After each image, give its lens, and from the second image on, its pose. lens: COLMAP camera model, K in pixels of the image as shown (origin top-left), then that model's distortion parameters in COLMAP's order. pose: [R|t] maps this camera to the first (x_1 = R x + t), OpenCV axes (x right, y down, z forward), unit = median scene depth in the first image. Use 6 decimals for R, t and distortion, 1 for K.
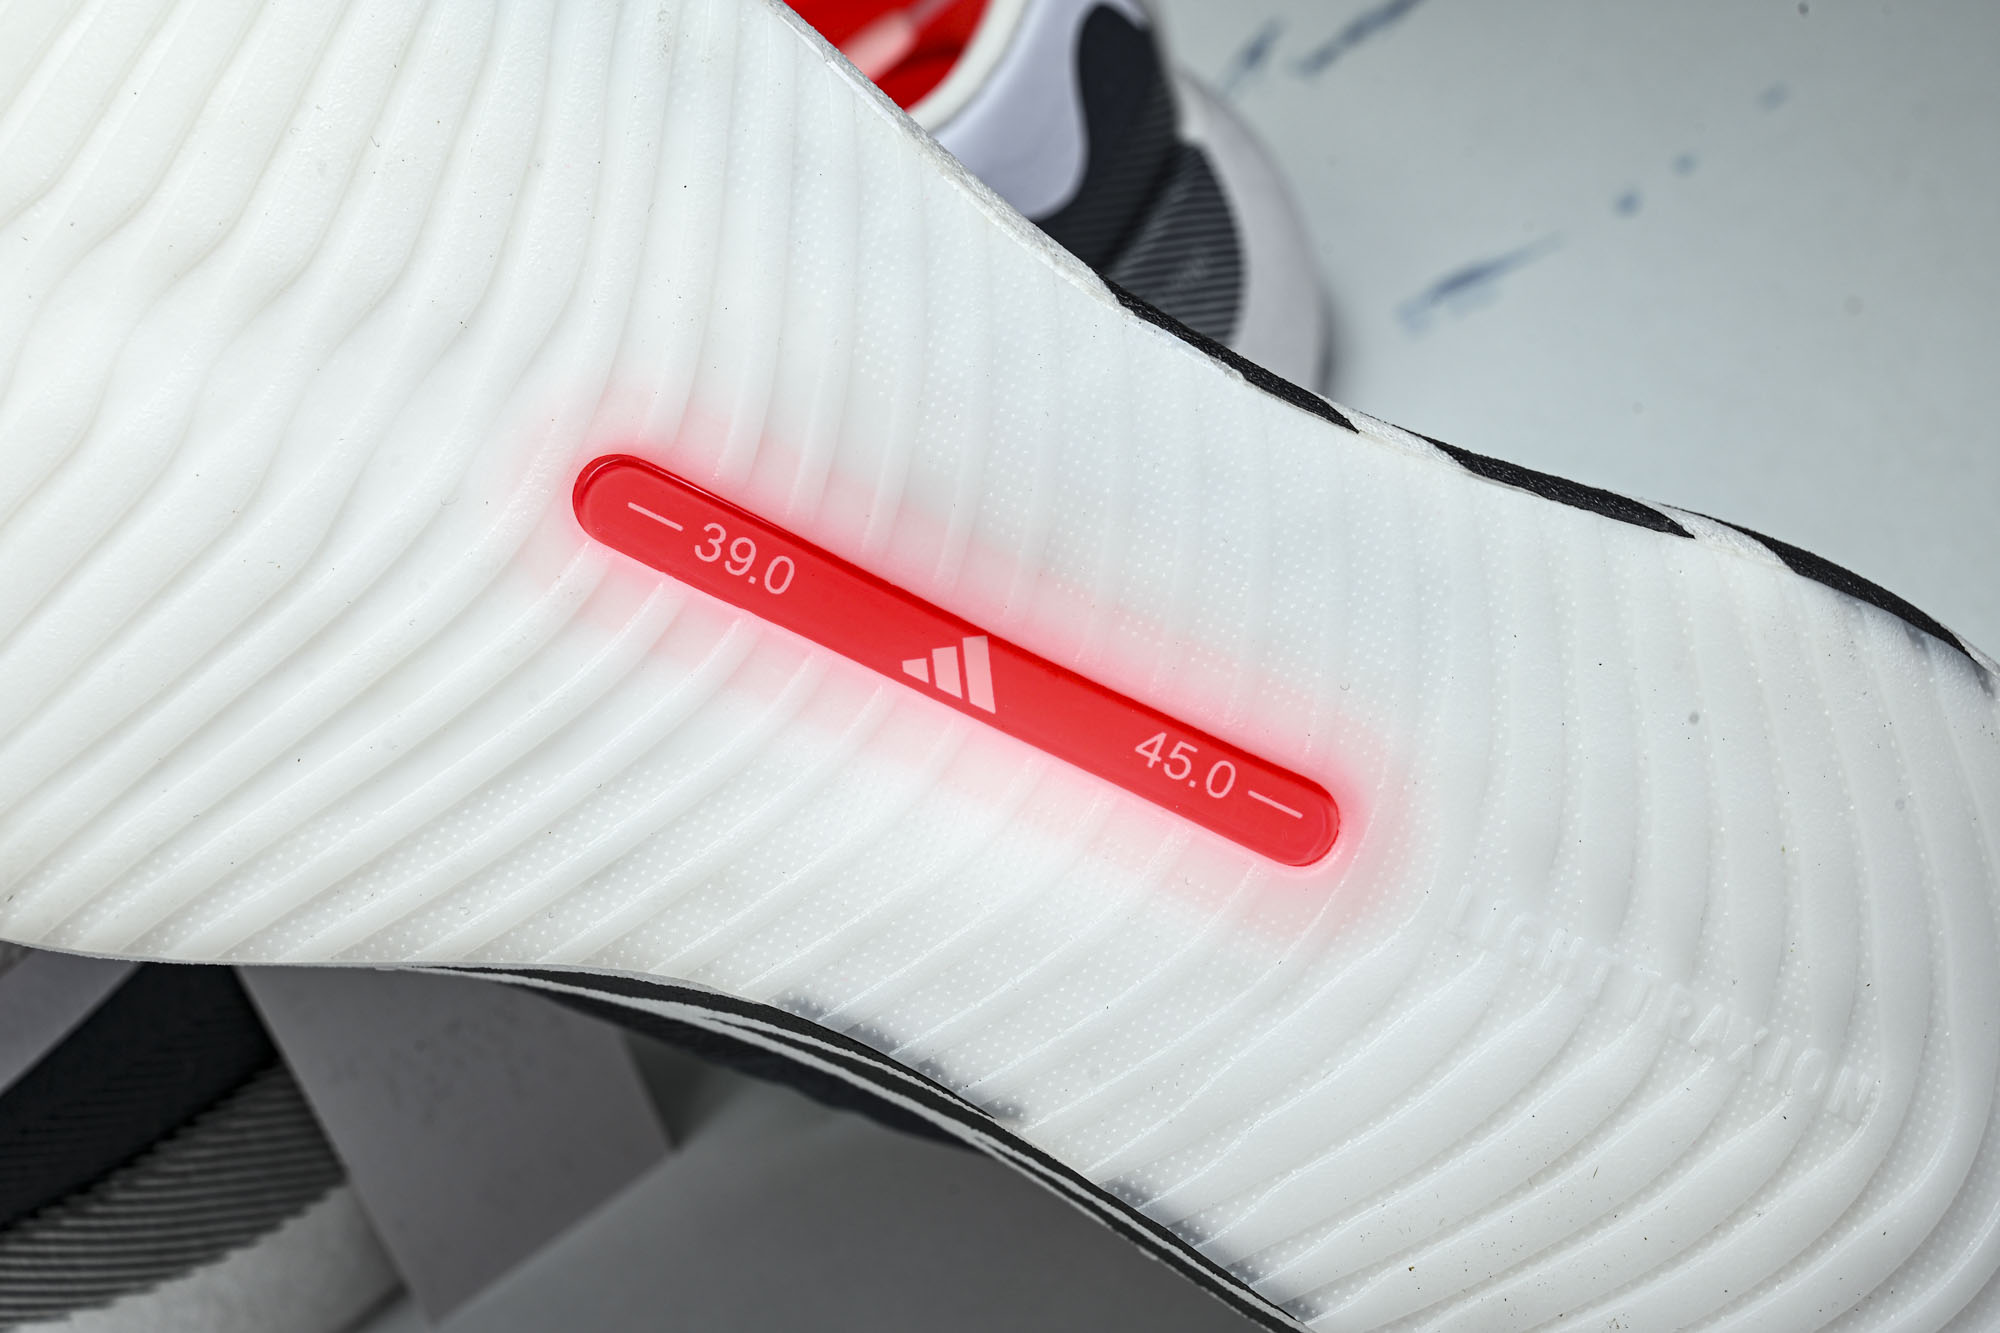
lens RADIAL K [[3780.4, 0, 998.3], [0, 3780.4, 670.2], [0, 0, 1]] dist [0.023084, 0.000000]
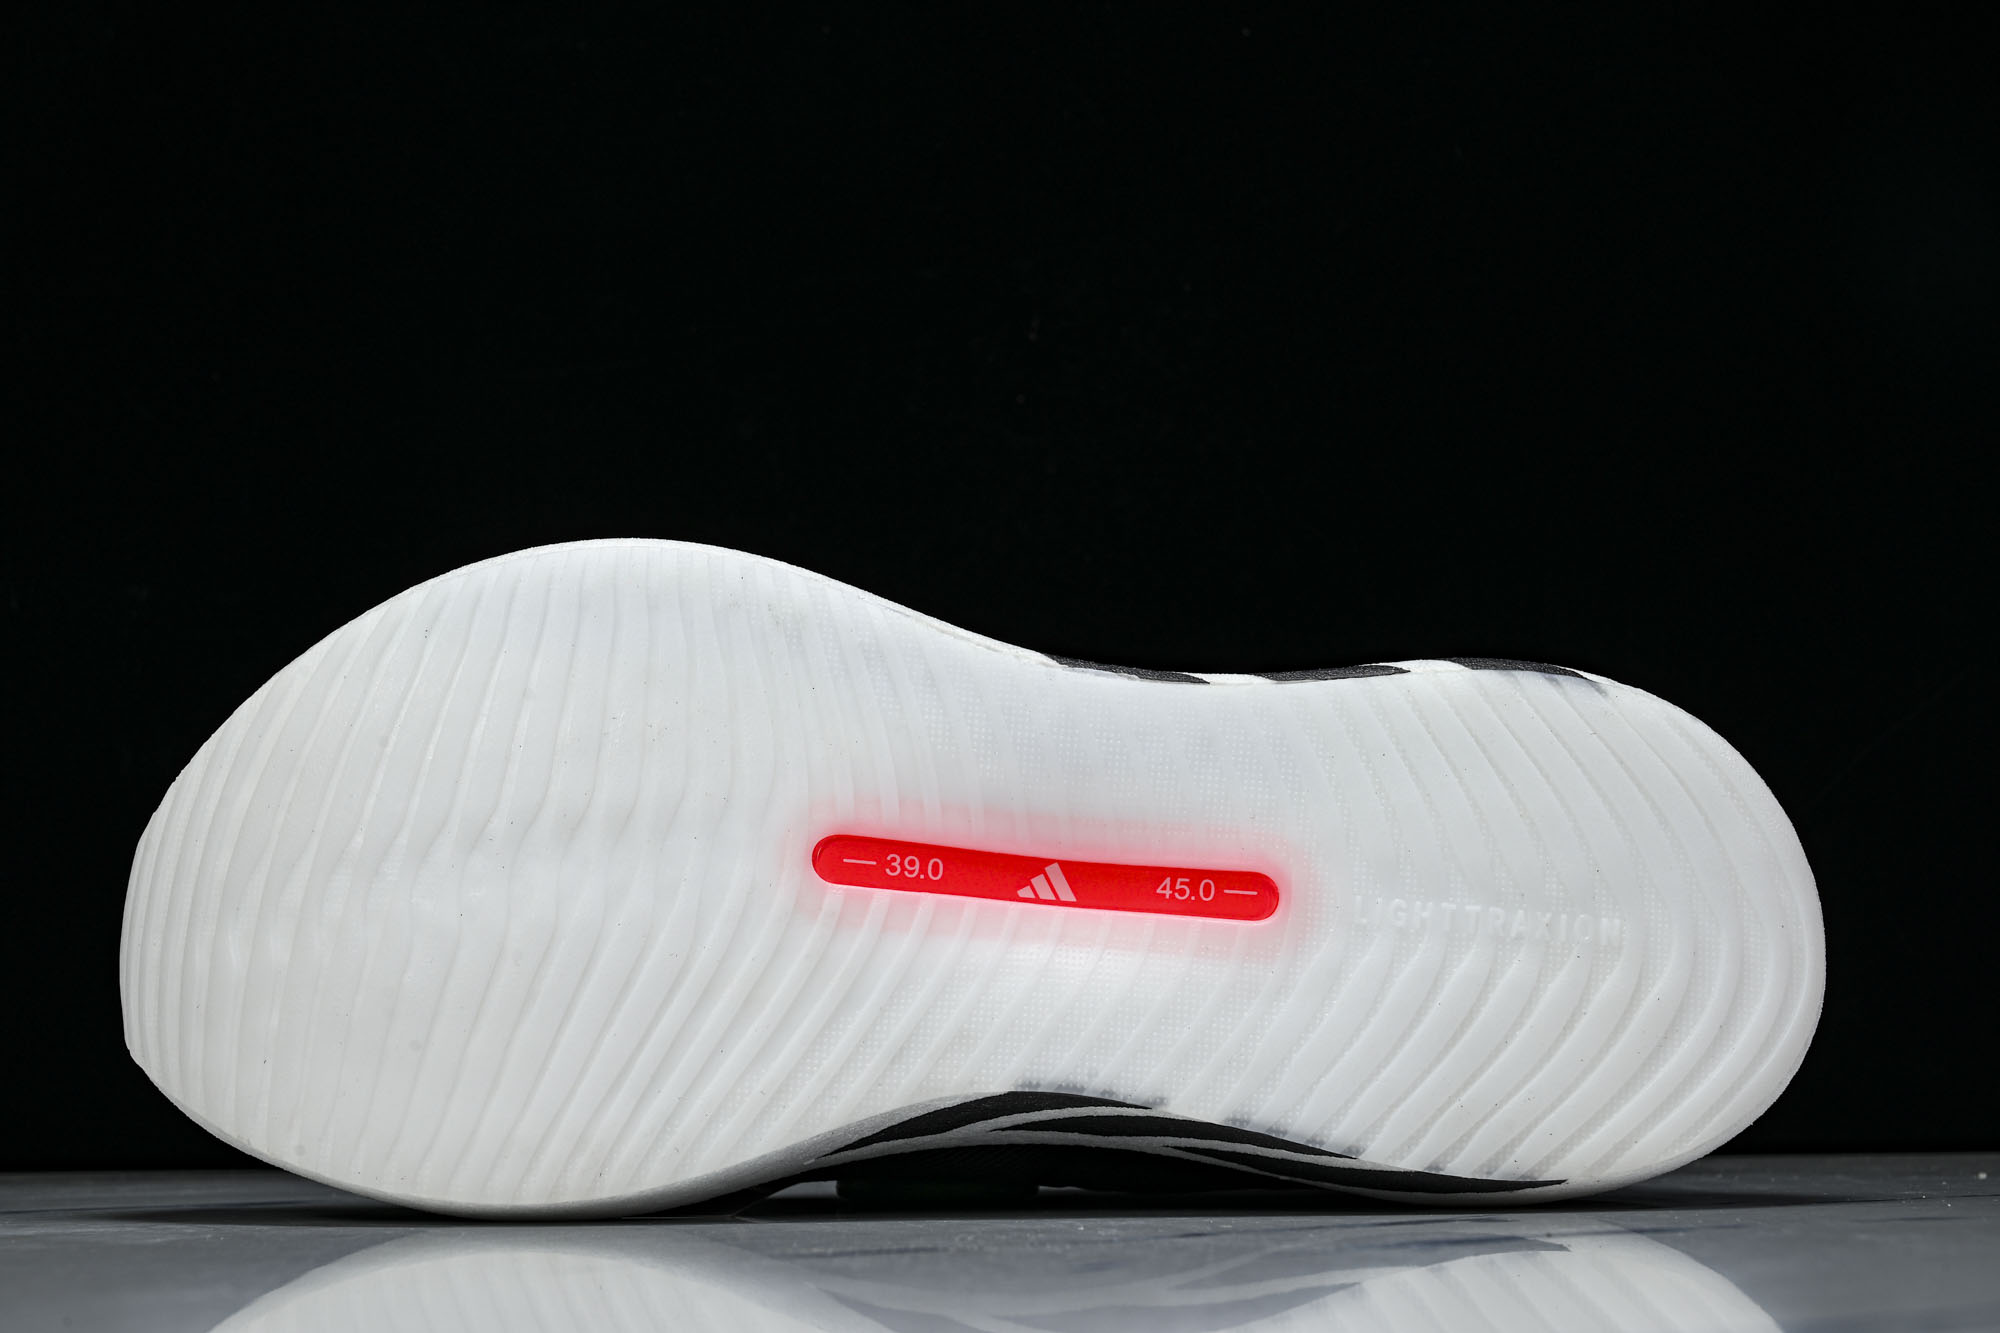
lens RADIAL K [[3521.1, 0, 1000.6], [0, 3521.1, 664.3], [0, 0, 1]] dist [-0.002534, 0.000000]
pose [[0.933488, -0.357301, -0.030601, 0.057496], [0.348696, 0.924298, -0.155193, 0.155955], [0.083736, 0.134201, 0.987410, -0.669403]]
